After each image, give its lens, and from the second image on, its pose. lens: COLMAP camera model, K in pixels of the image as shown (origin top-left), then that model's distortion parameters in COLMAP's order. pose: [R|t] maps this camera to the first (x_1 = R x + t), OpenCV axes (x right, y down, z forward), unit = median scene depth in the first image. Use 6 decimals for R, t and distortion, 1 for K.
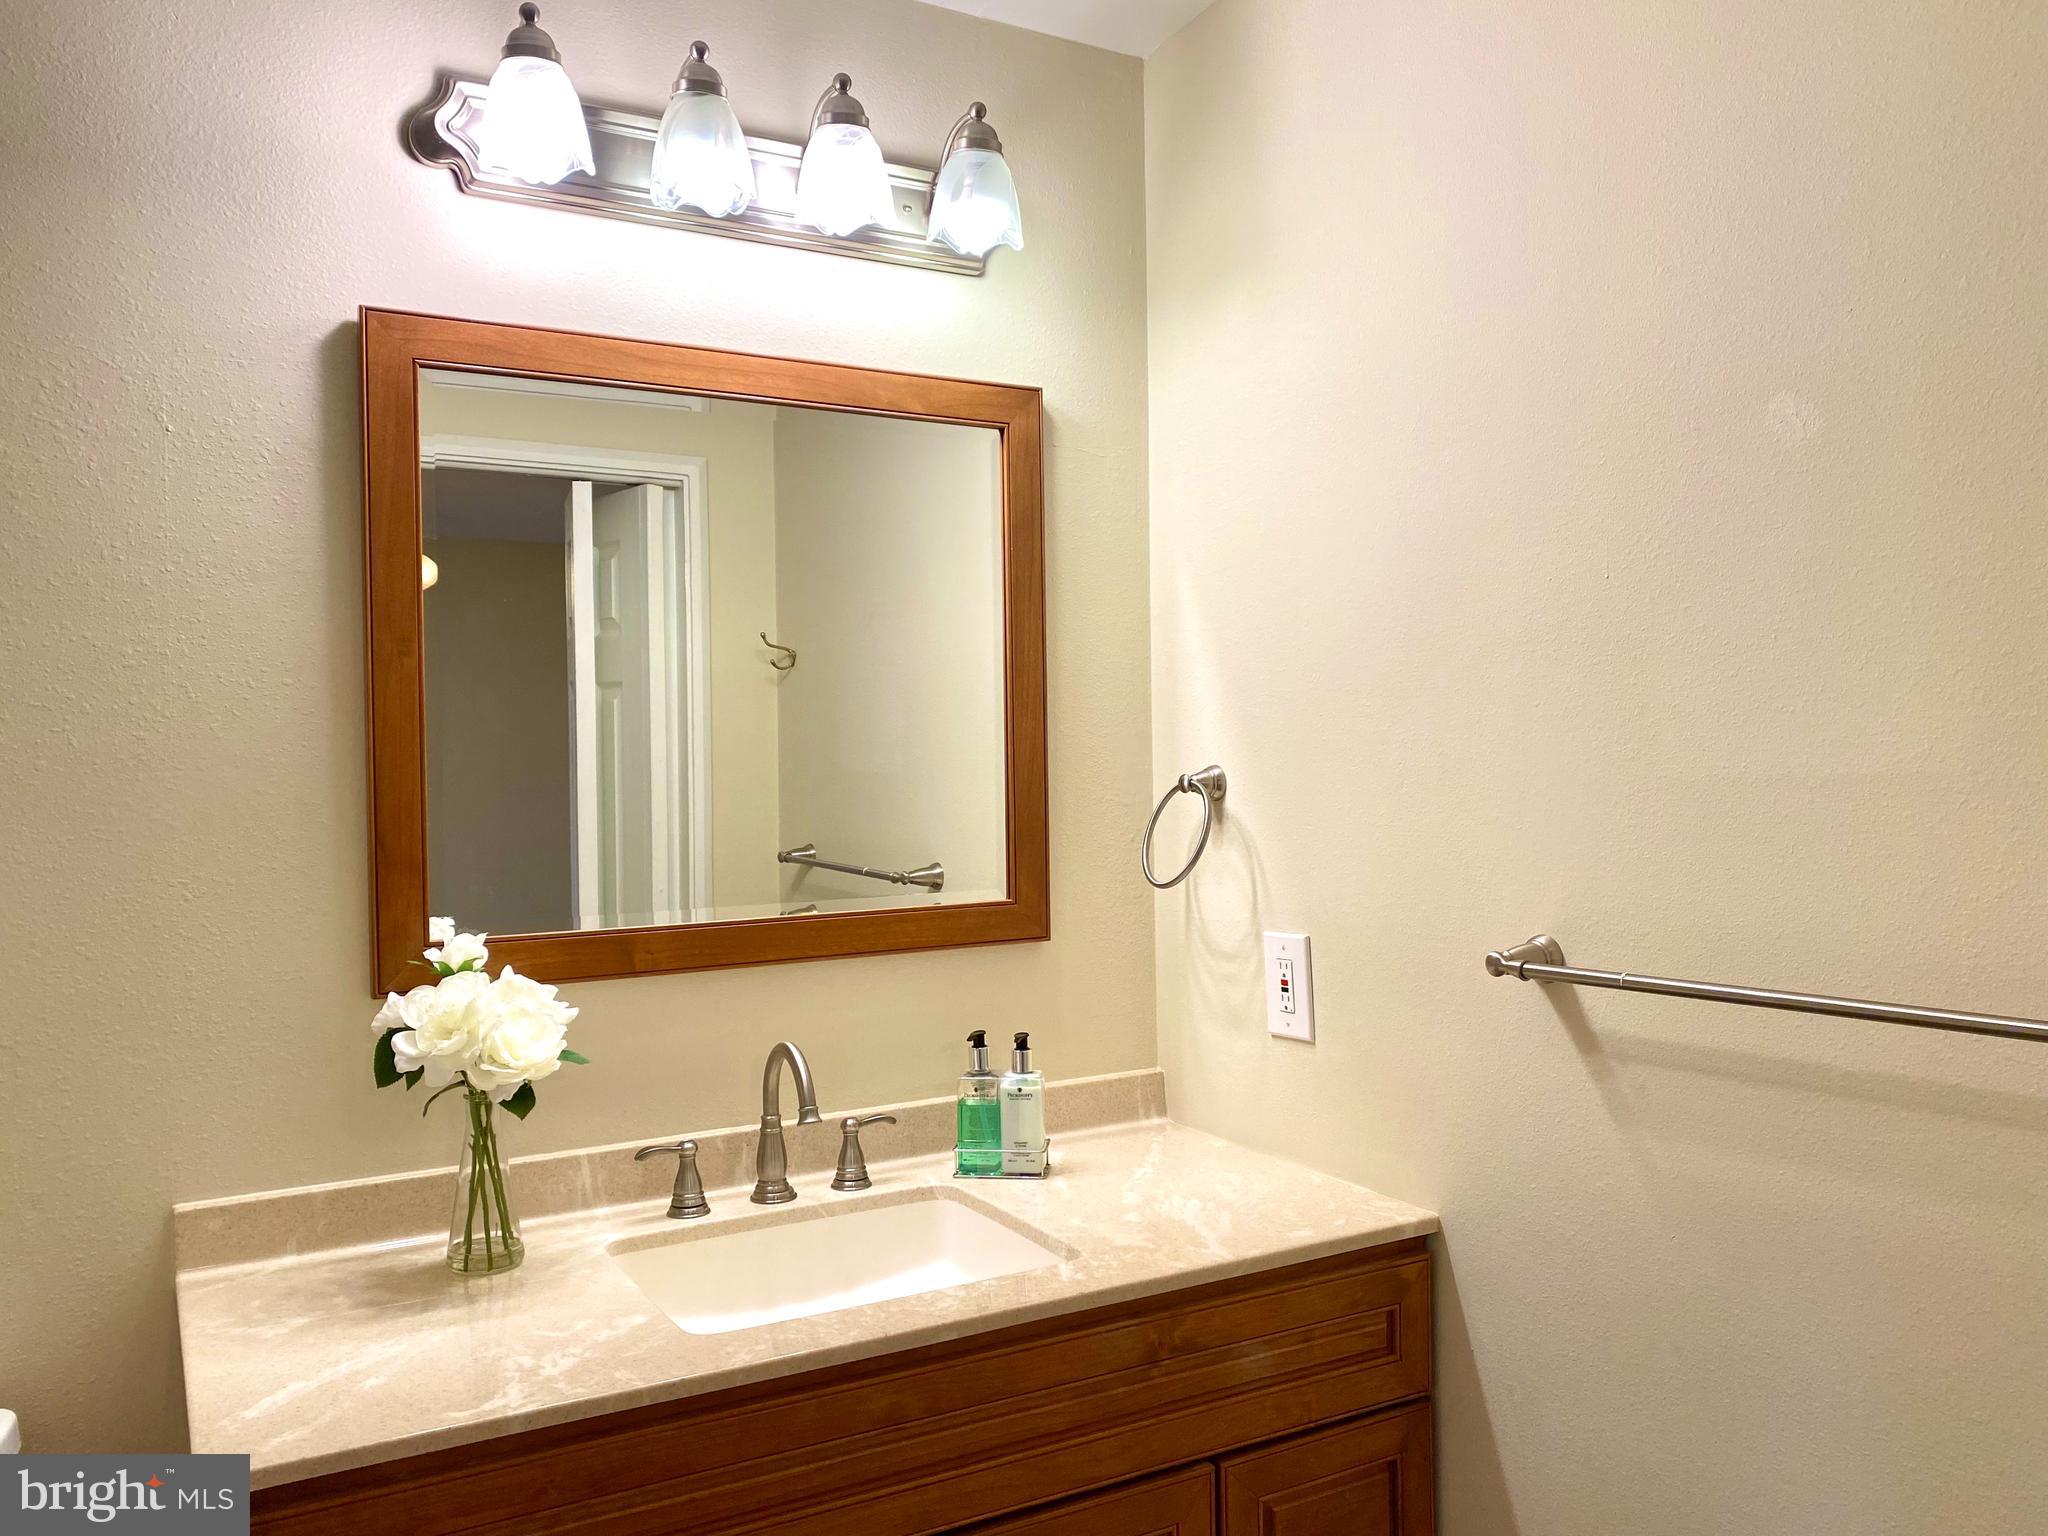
lens RADIAL K [[1555.6, 0, 1016.5], [0, 1555.6, 766.5], [0, 0, 1]] dist [0.023794, -0.027070]
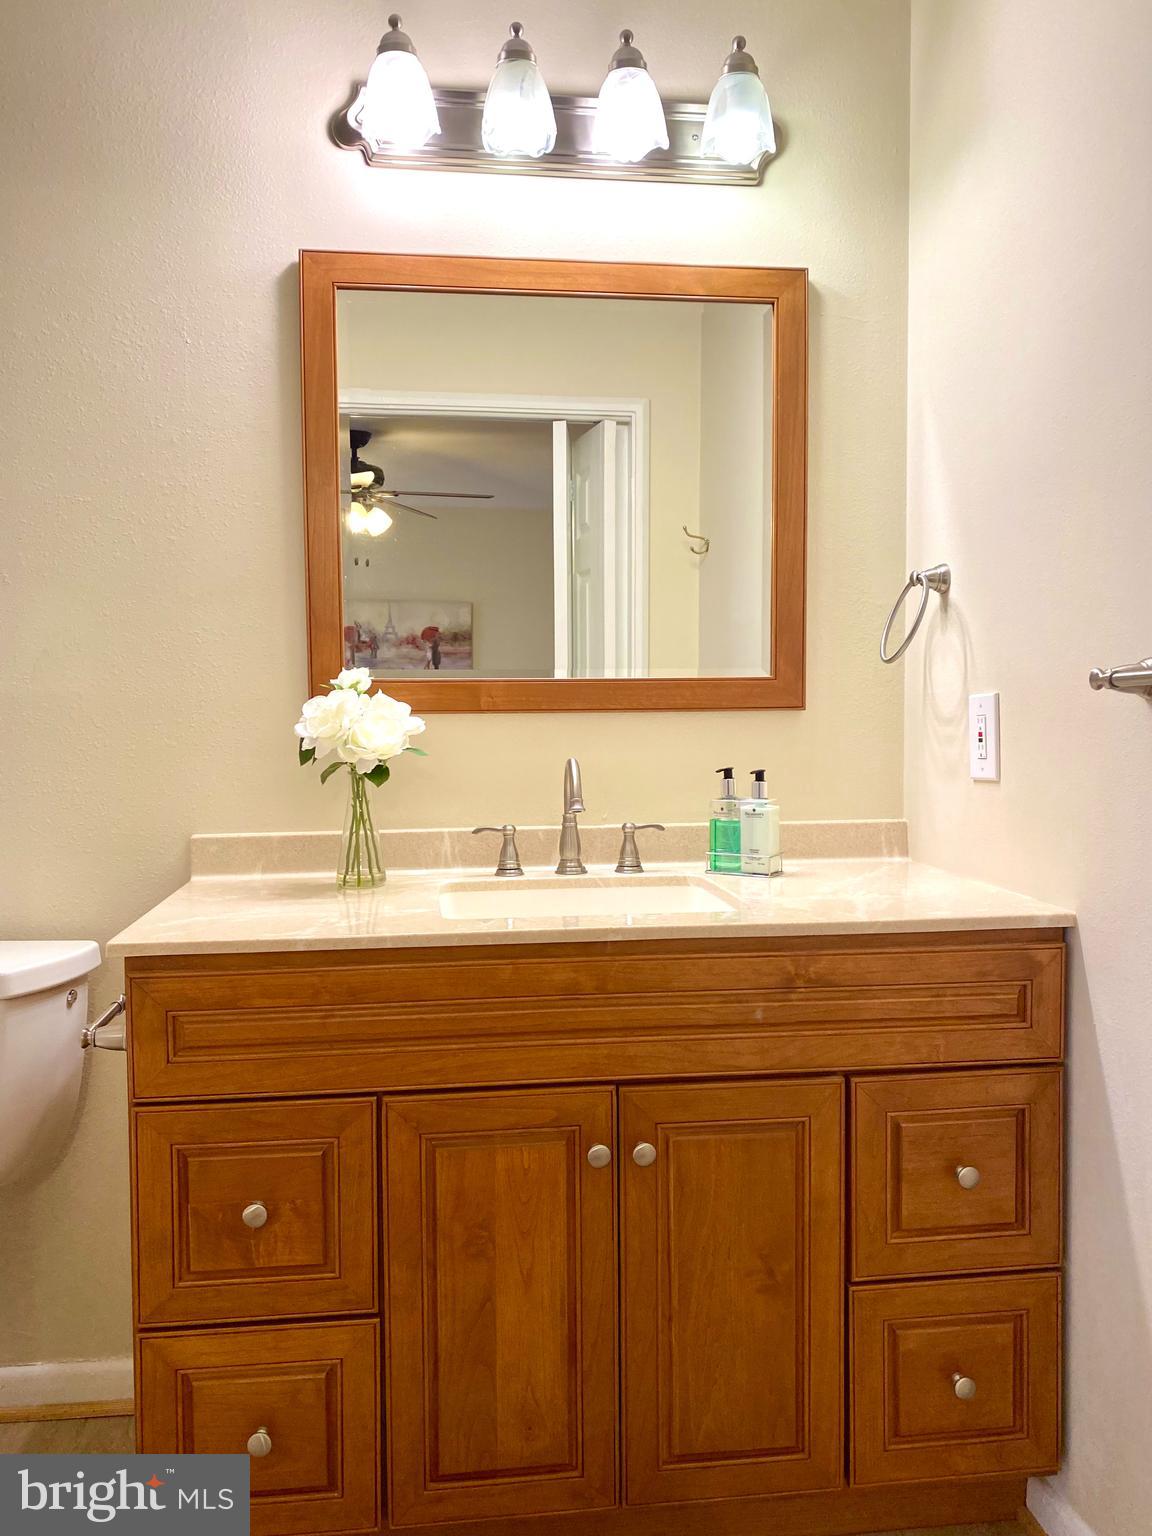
lens RADIAL K [[1166.7, 0, 563.5], [0, 1166.7, 765.9], [0, 0, 1]] dist [0.023794, -0.027070]
pose [[0.922496, 0.028184, -0.384977, 0.248887], [-0.010889, 0.998834, 0.047032, 0.137928], [0.385853, -0.039195, 0.921727, 0.041441]]
